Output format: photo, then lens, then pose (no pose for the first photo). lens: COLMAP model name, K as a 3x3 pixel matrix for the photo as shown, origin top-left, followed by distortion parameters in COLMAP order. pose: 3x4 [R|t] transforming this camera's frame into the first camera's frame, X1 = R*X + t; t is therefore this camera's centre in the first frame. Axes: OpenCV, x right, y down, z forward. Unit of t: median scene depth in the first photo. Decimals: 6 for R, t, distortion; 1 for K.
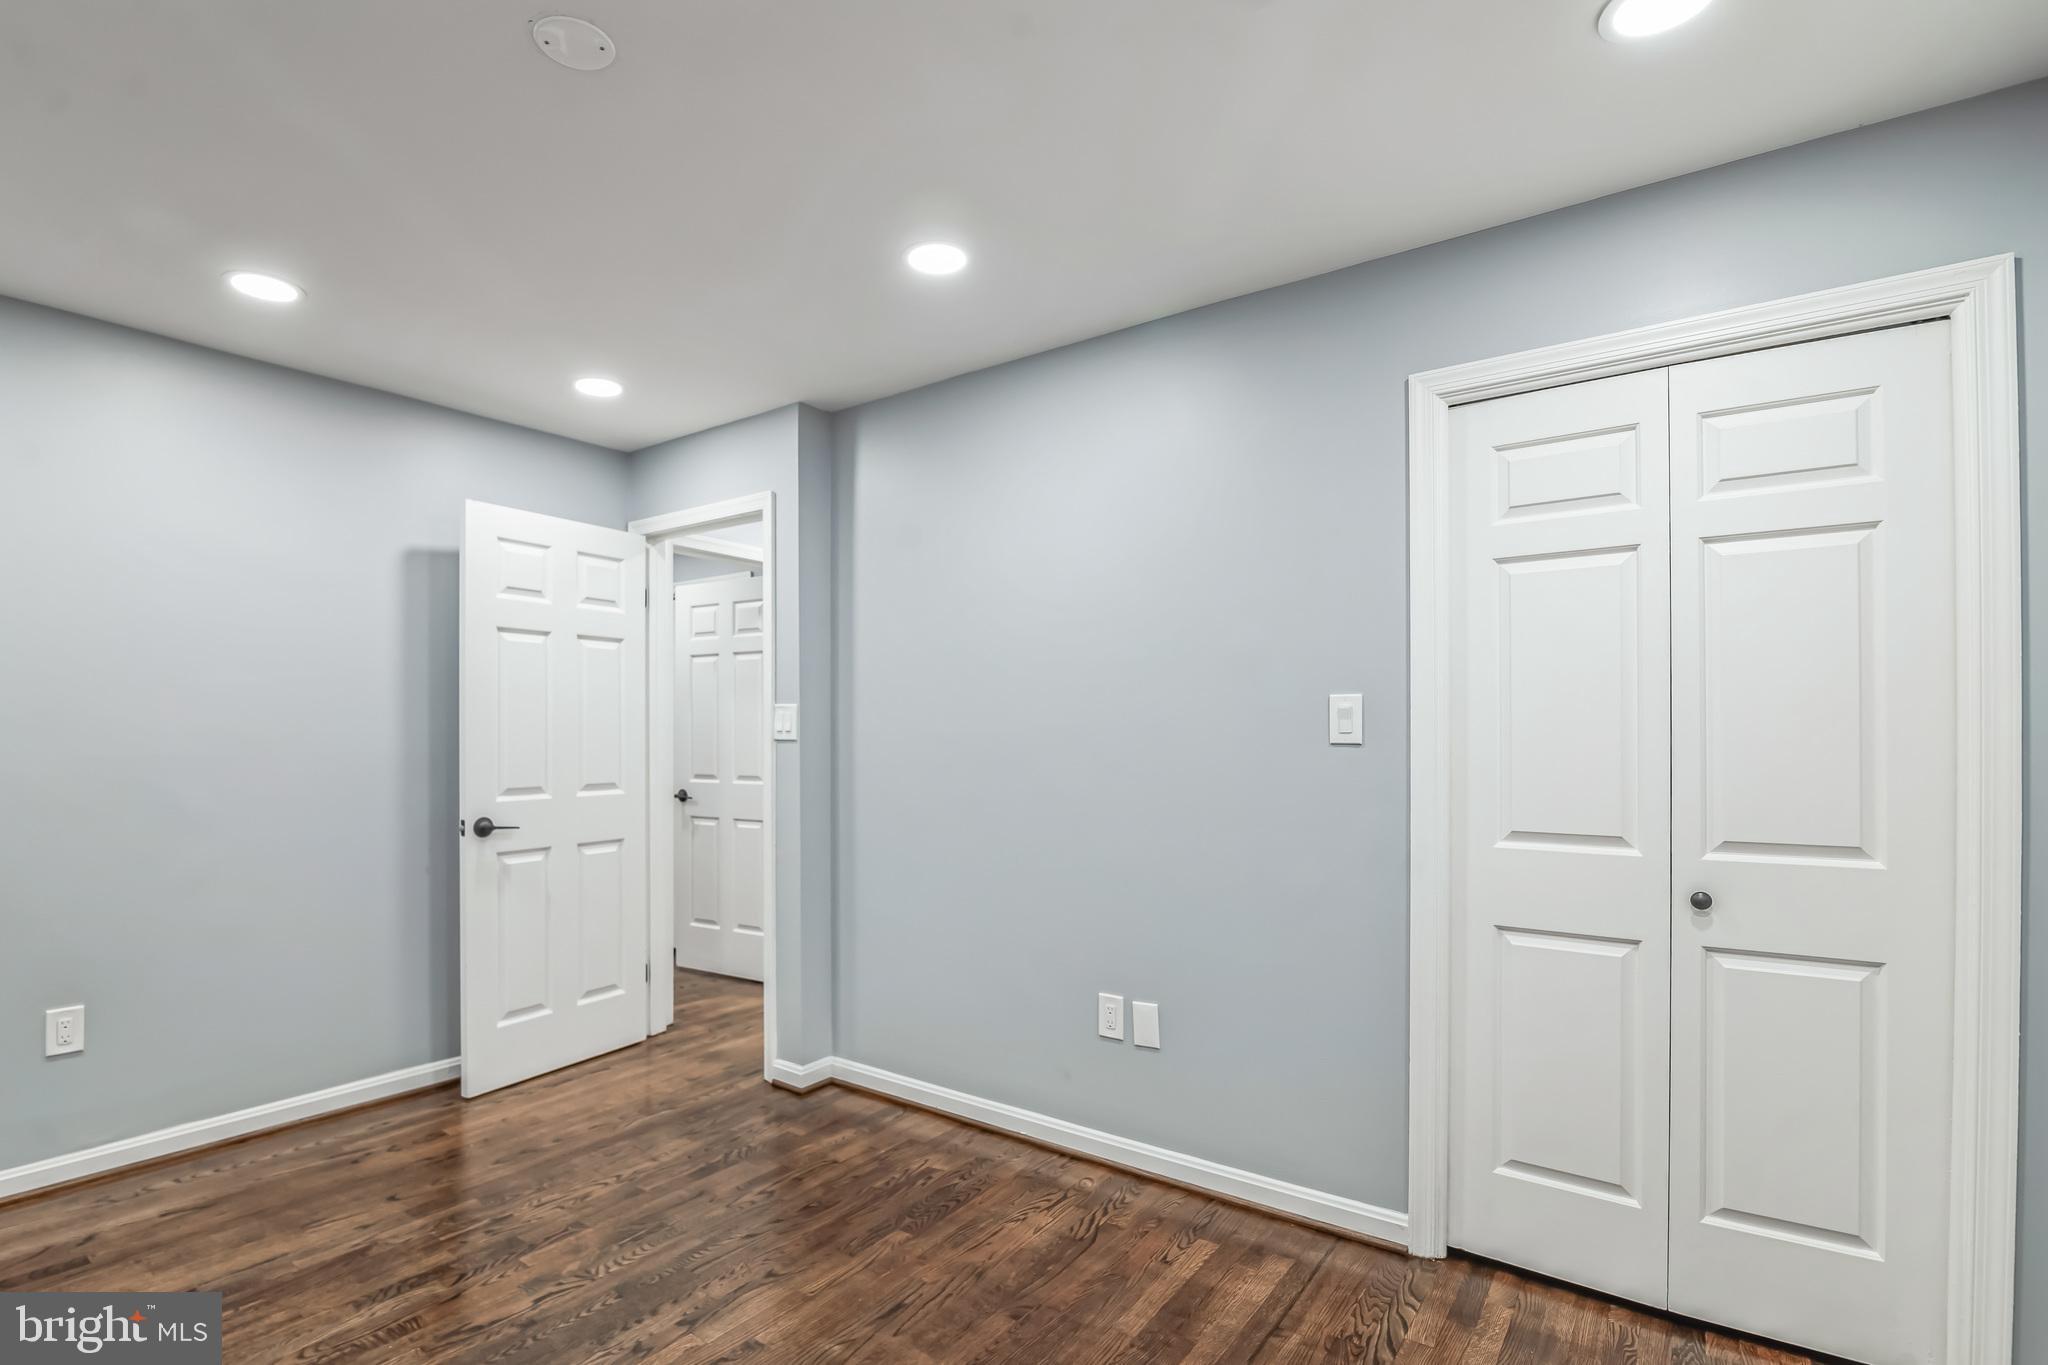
lens RADIAL K [[977.1, 0, 989.8], [0, 977.1, 736.7], [0, 0, 1]] dist [-0.026208, 0.000466]
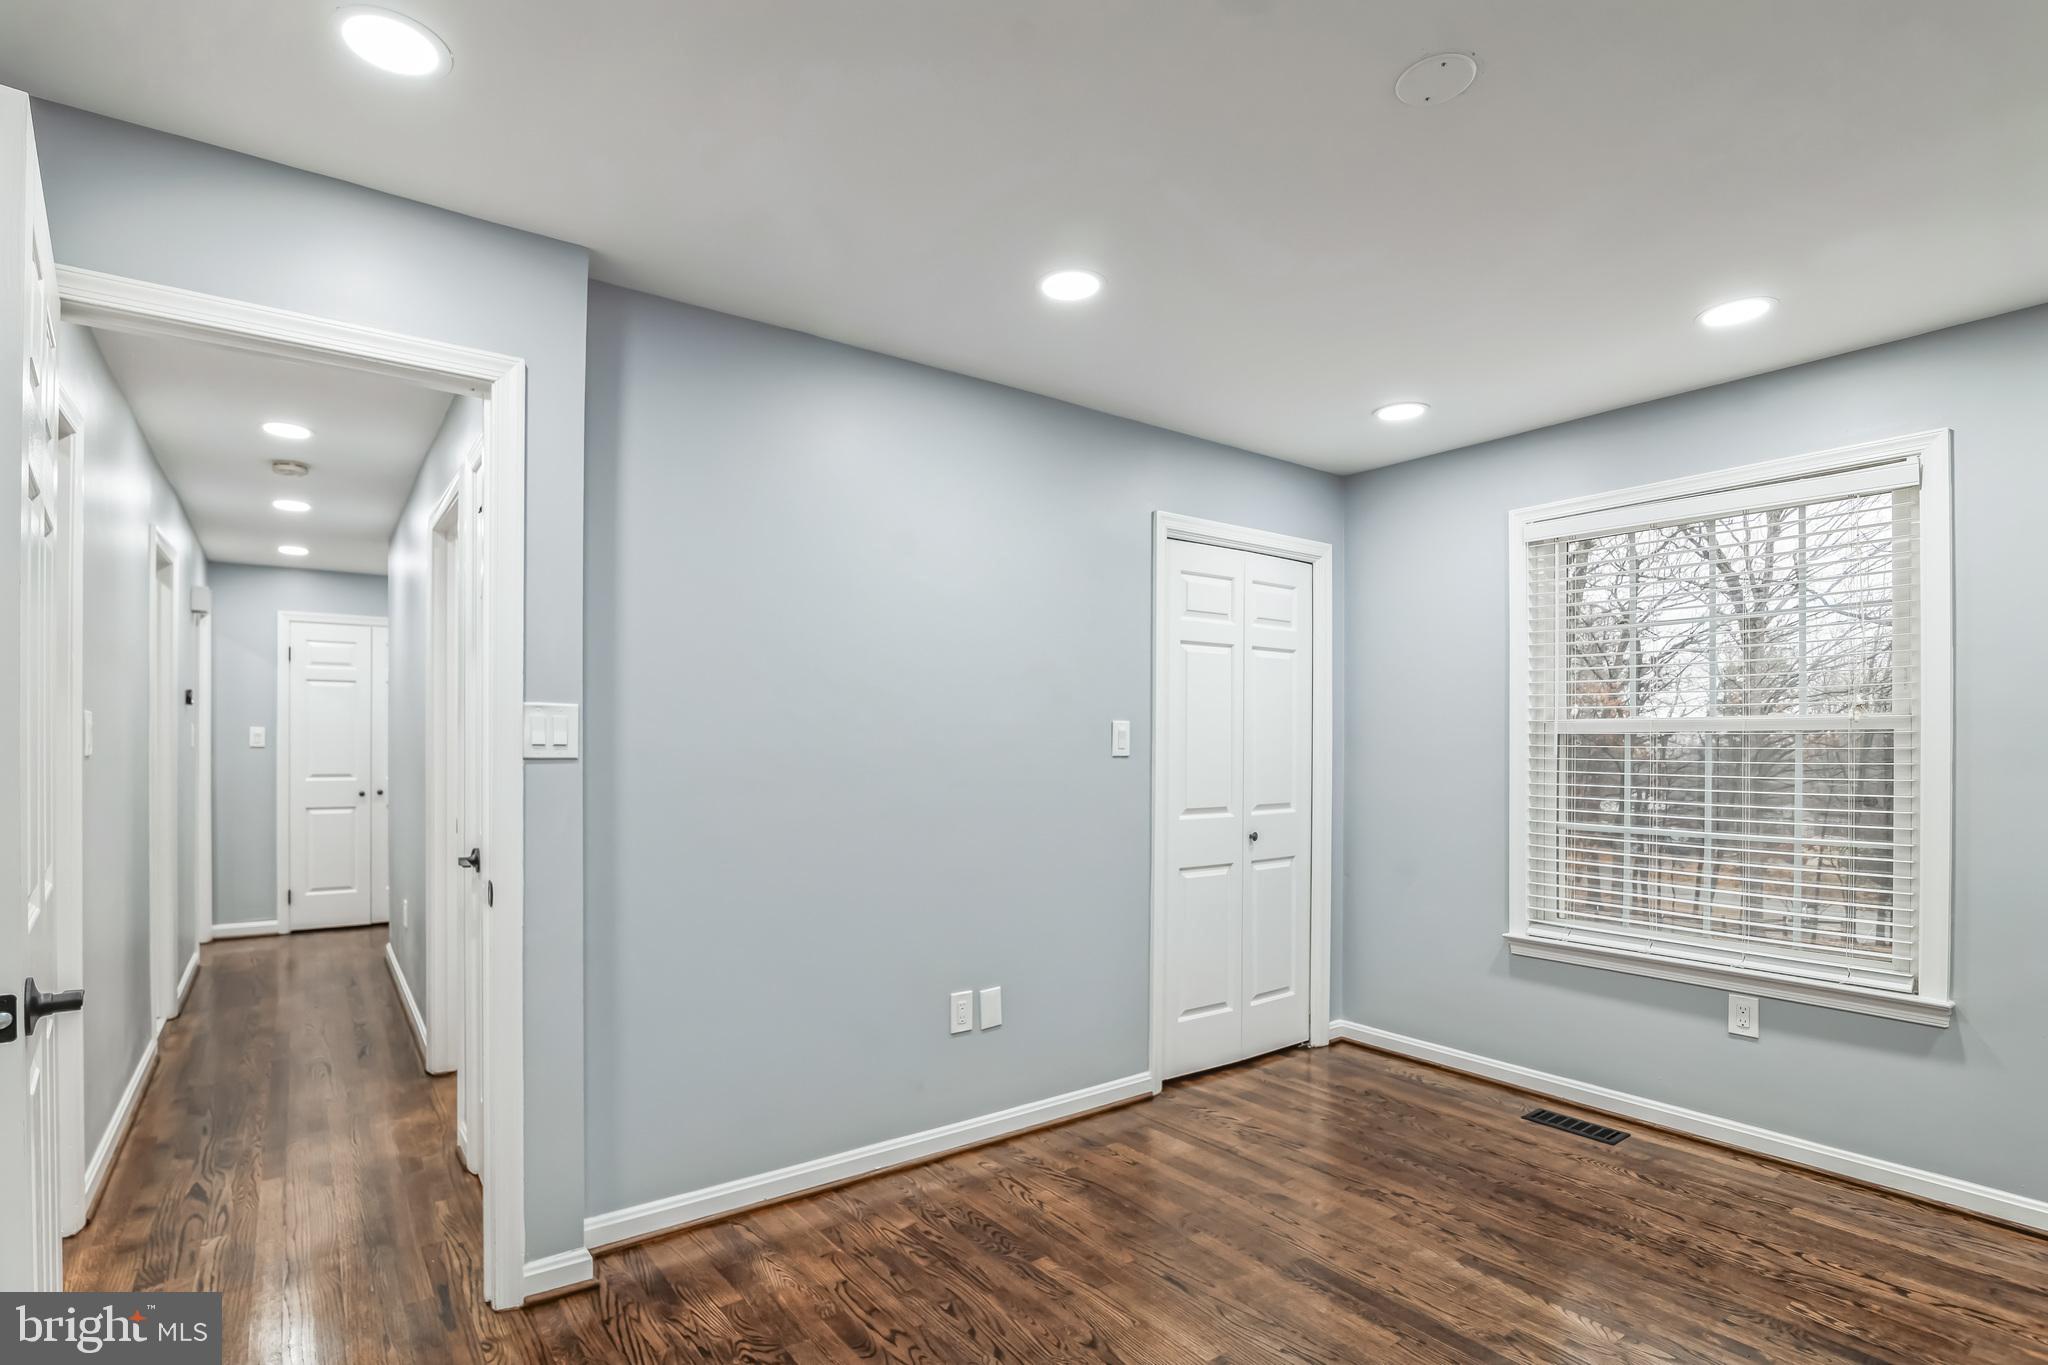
lens RADIAL K [[977.1, 0, 989.8], [0, 977.1, 736.7], [0, 0, 1]] dist [-0.026208, 0.000466]
pose [[0.302654, 0.007107, 0.953074, -1.047673], [-0.003883, 0.999973, -0.006223, -0.011808], [-0.953093, -0.001817, 0.302674, 0.755426]]
